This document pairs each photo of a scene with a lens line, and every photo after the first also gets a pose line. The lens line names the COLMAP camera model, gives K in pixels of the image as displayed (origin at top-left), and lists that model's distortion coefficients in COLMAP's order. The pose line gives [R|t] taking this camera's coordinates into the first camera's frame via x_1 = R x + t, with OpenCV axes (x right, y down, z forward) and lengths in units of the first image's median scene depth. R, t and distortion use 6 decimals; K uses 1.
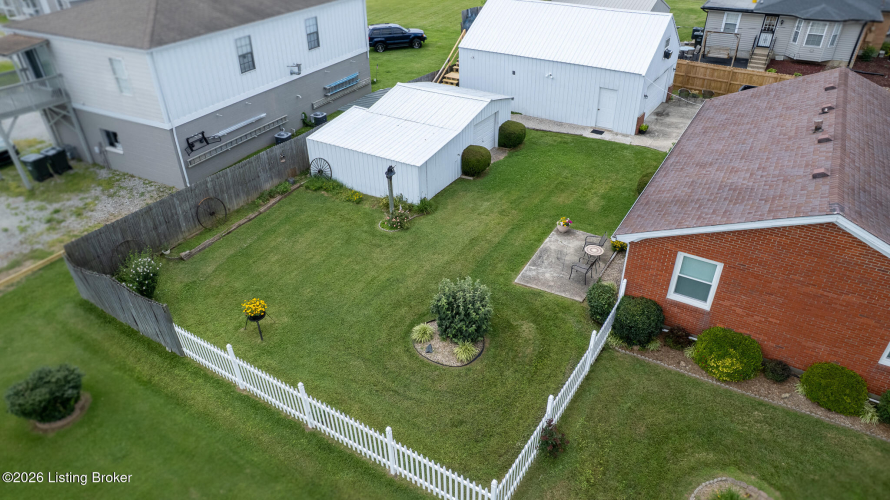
lens RADIAL K [[569.9, 0, 450.6], [0, 569.9, 247.2], [0, 0, 1]] dist [-0.078256, 0.073378]
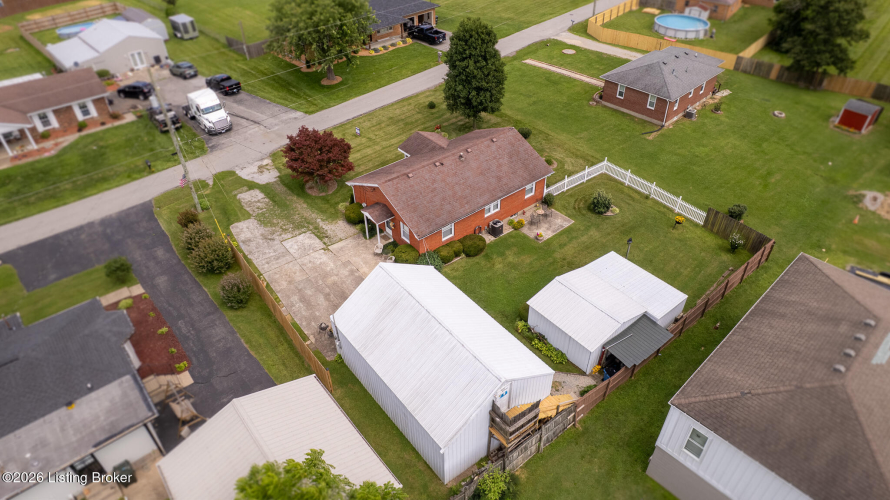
lens RADIAL K [[569.9, 0, 450.6], [0, 569.9, 247.2], [0, 0, 1]] dist [-0.078256, 0.073378]
pose [[-0.944253, -0.193483, 0.266367, -0.044489], [0.191157, 0.336513, 0.922073, -1.802773], [-0.268041, 0.921588, -0.280767, 1.555360]]
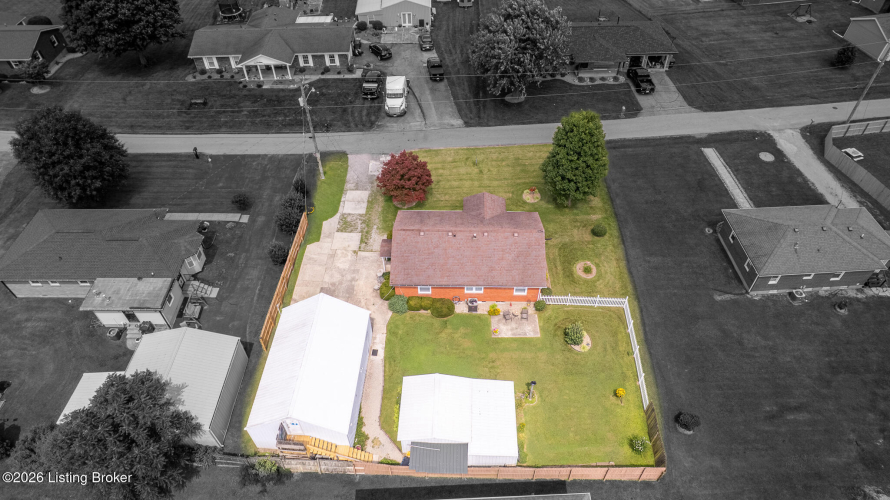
lens RADIAL K [[569.9, 0, 450.6], [0, 569.9, 247.2], [0, 0, 1]] dist [-0.078256, 0.073378]
pose [[-0.498312, -0.622103, 0.603881, -0.817055], [0.478013, 0.383954, 0.789989, -1.914310], [-0.723318, 0.682324, 0.106044, 0.600992]]
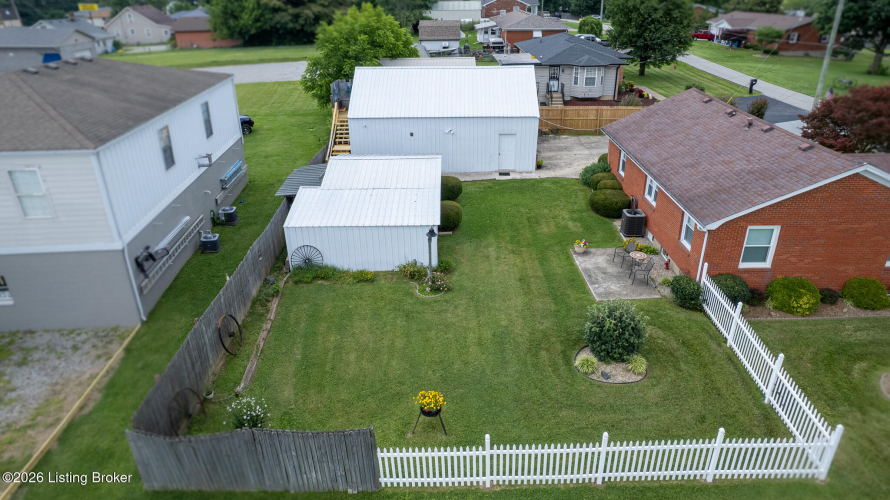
lens RADIAL K [[569.9, 0, 450.6], [0, 569.9, 247.2], [0, 0, 1]] dist [-0.078256, 0.073378]
pose [[0.852145, -0.224052, 0.472916, -0.487592], [0.285822, 0.956277, -0.061970, -0.038320], [-0.438354, 0.187977, 0.878925, 0.137272]]
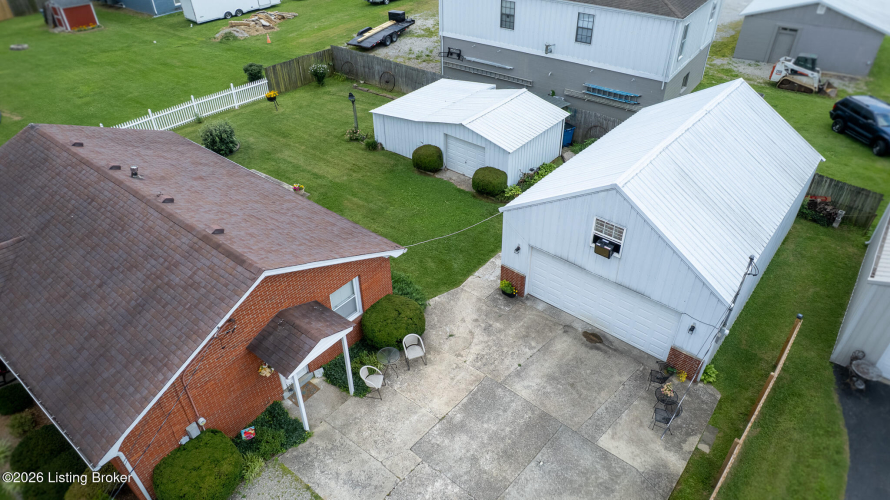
lens RADIAL K [[569.9, 0, 450.6], [0, 569.9, 247.2], [0, 0, 1]] dist [-0.078256, 0.073378]
pose [[-0.127309, 0.596330, -0.792580, 1.076798], [-0.530942, 0.633983, 0.562287, -0.736410], [0.837791, 0.492398, 0.235905, 0.960140]]
